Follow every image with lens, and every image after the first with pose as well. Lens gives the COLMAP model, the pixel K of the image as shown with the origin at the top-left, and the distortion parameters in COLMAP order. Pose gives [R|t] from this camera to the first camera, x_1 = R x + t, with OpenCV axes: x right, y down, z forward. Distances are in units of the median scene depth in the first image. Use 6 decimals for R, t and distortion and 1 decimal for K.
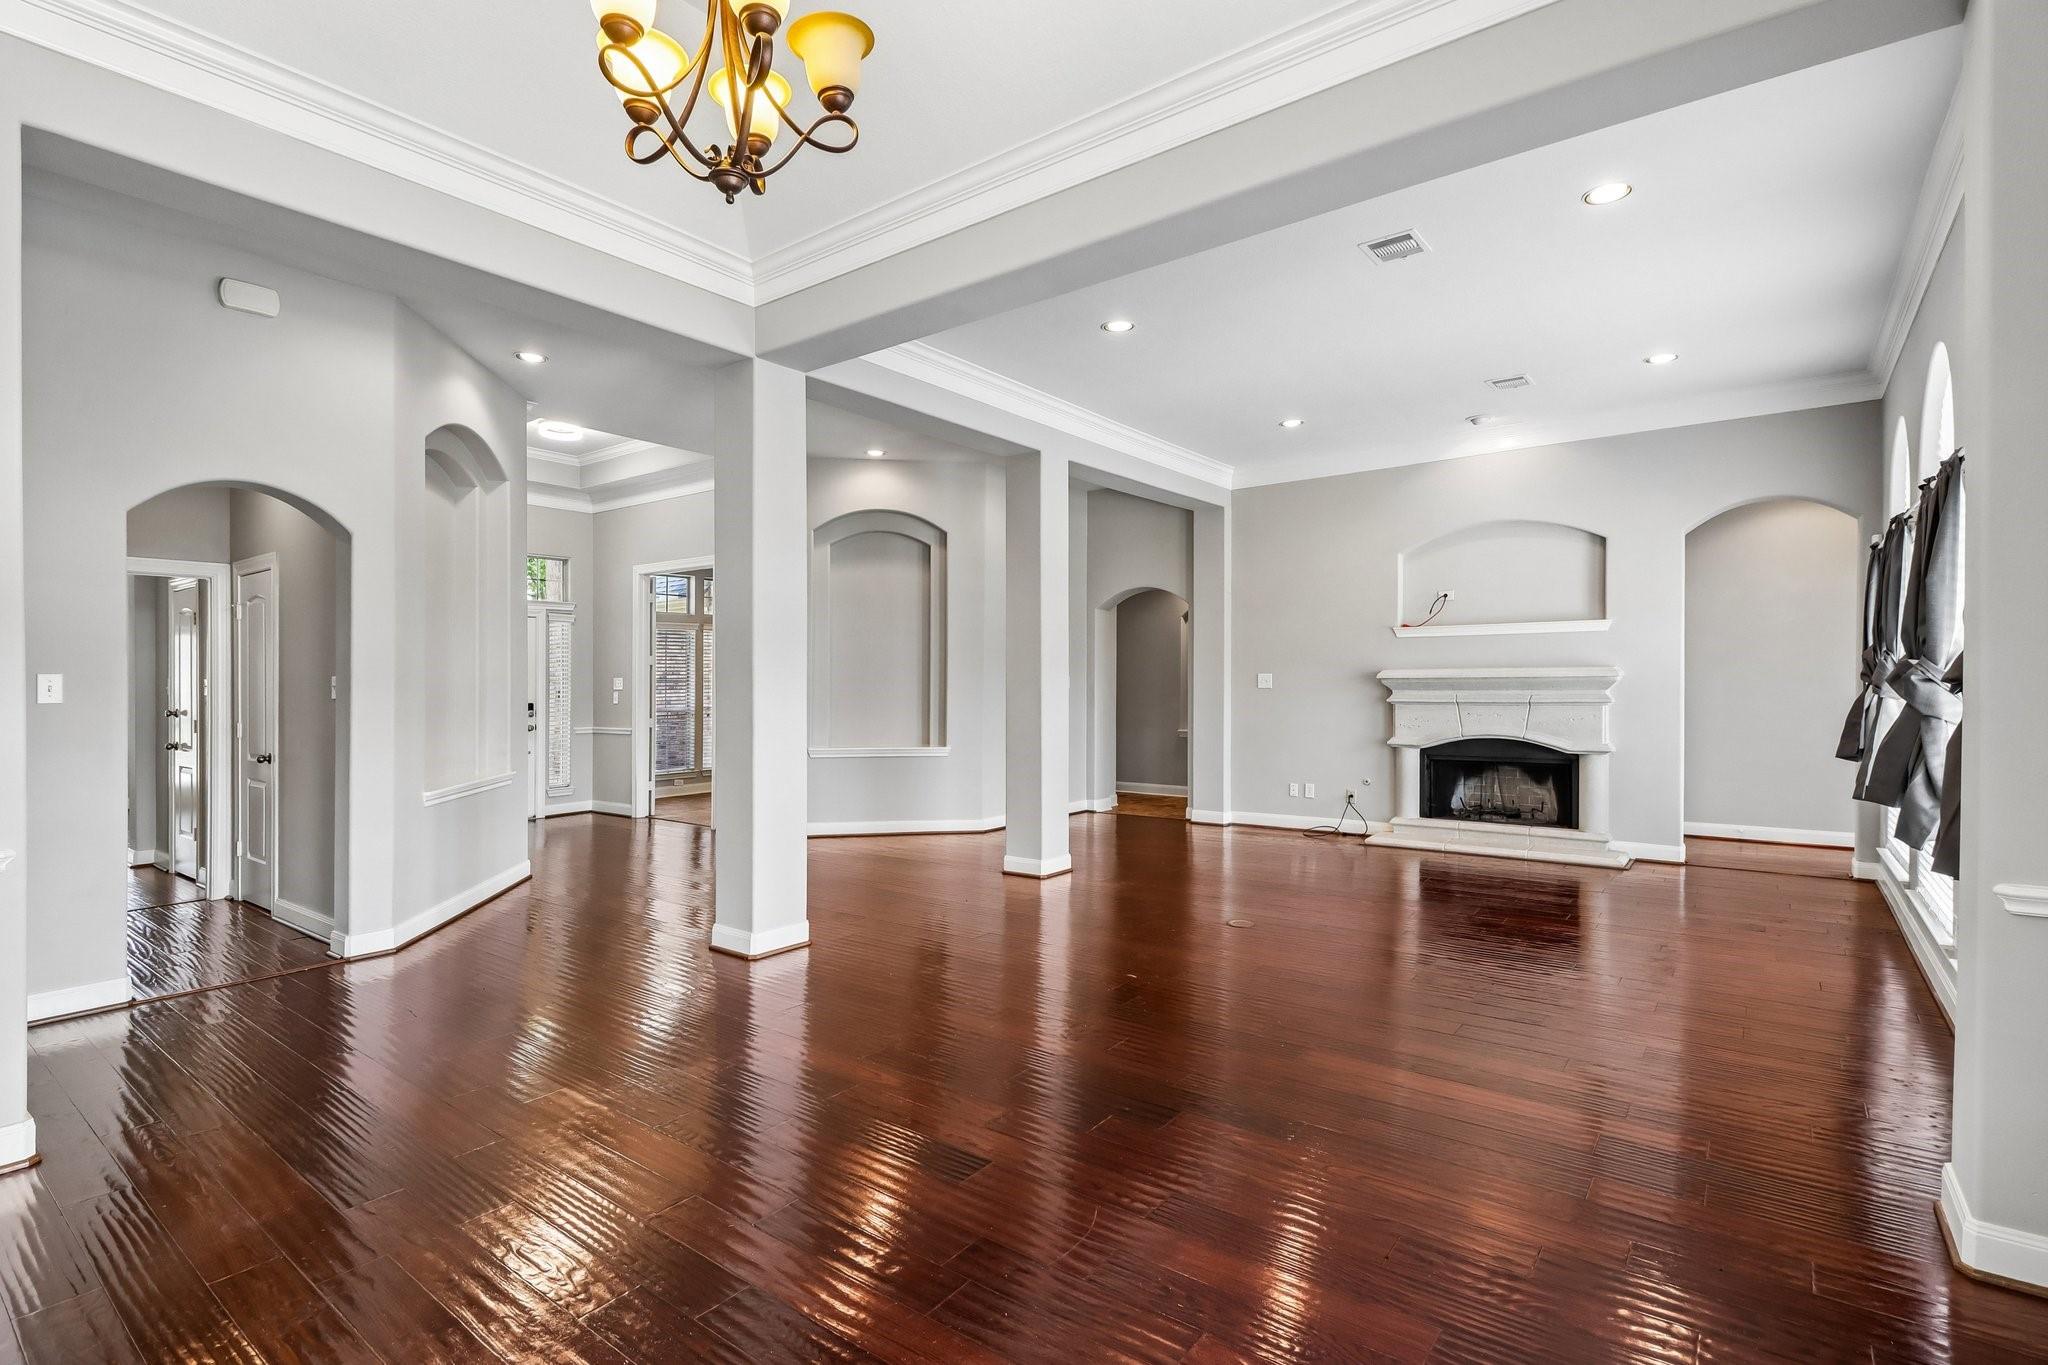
lens RADIAL K [[949.0, 0, 1024.0], [0, 949.0, 682.5], [0, 0, 1]] dist [0.001438, -0.000063]
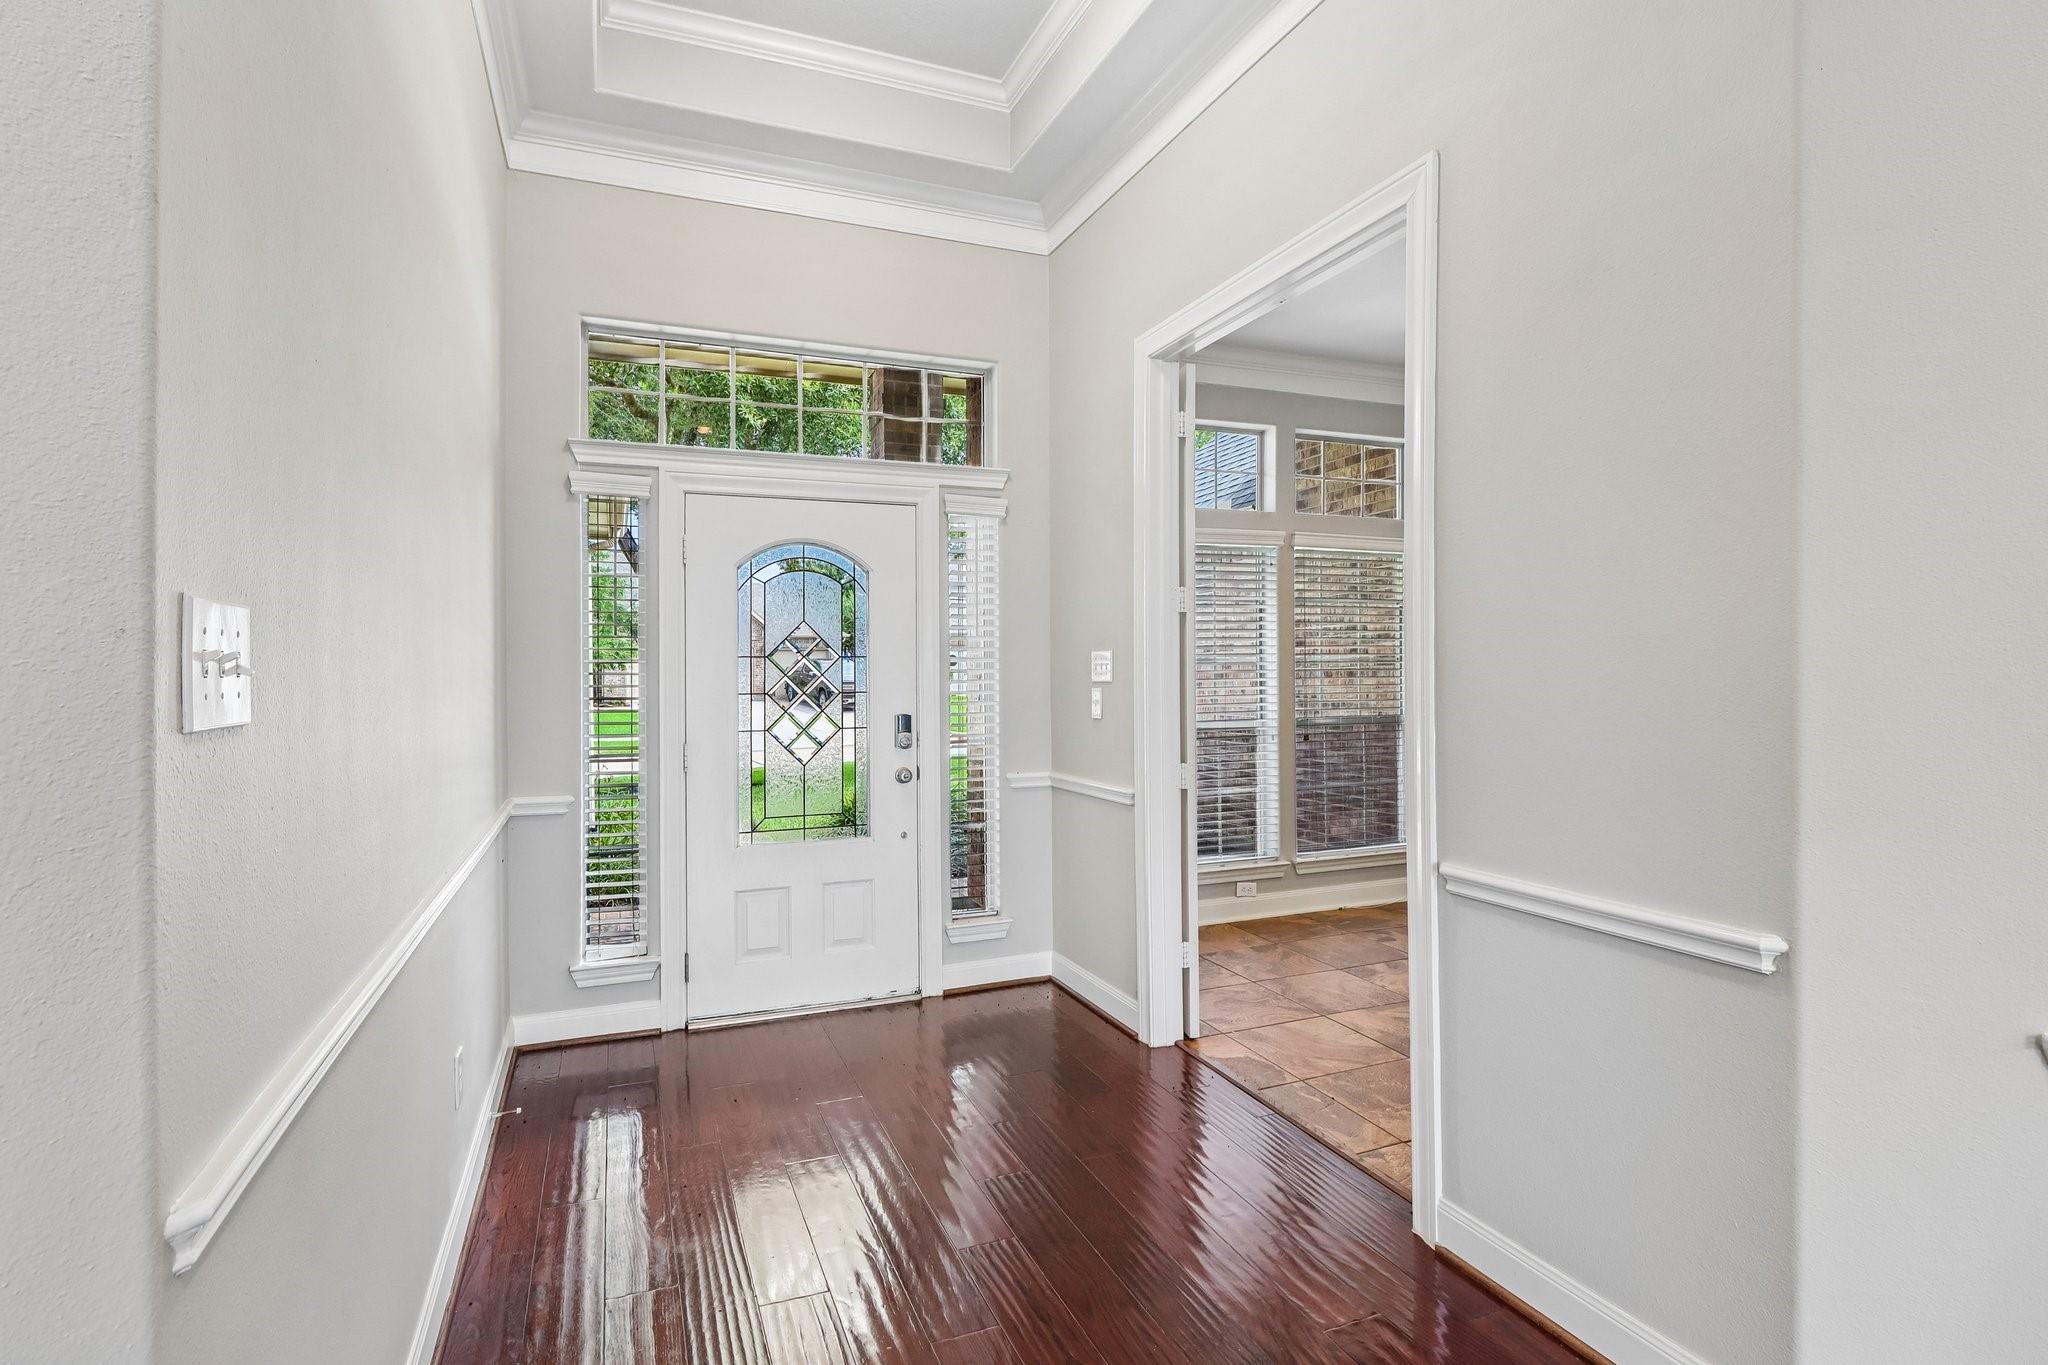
lens RADIAL K [[951.9, 0, 1023.9], [0, 951.9, 663.9], [0, 0, 1]] dist [0.004274, -0.001088]
pose [[0.857033, -0.008544, -0.515190, -0.449038], [0.010983, 0.999938, 0.001688, -0.000594], [0.515144, -0.007105, 0.857074, 1.143010]]
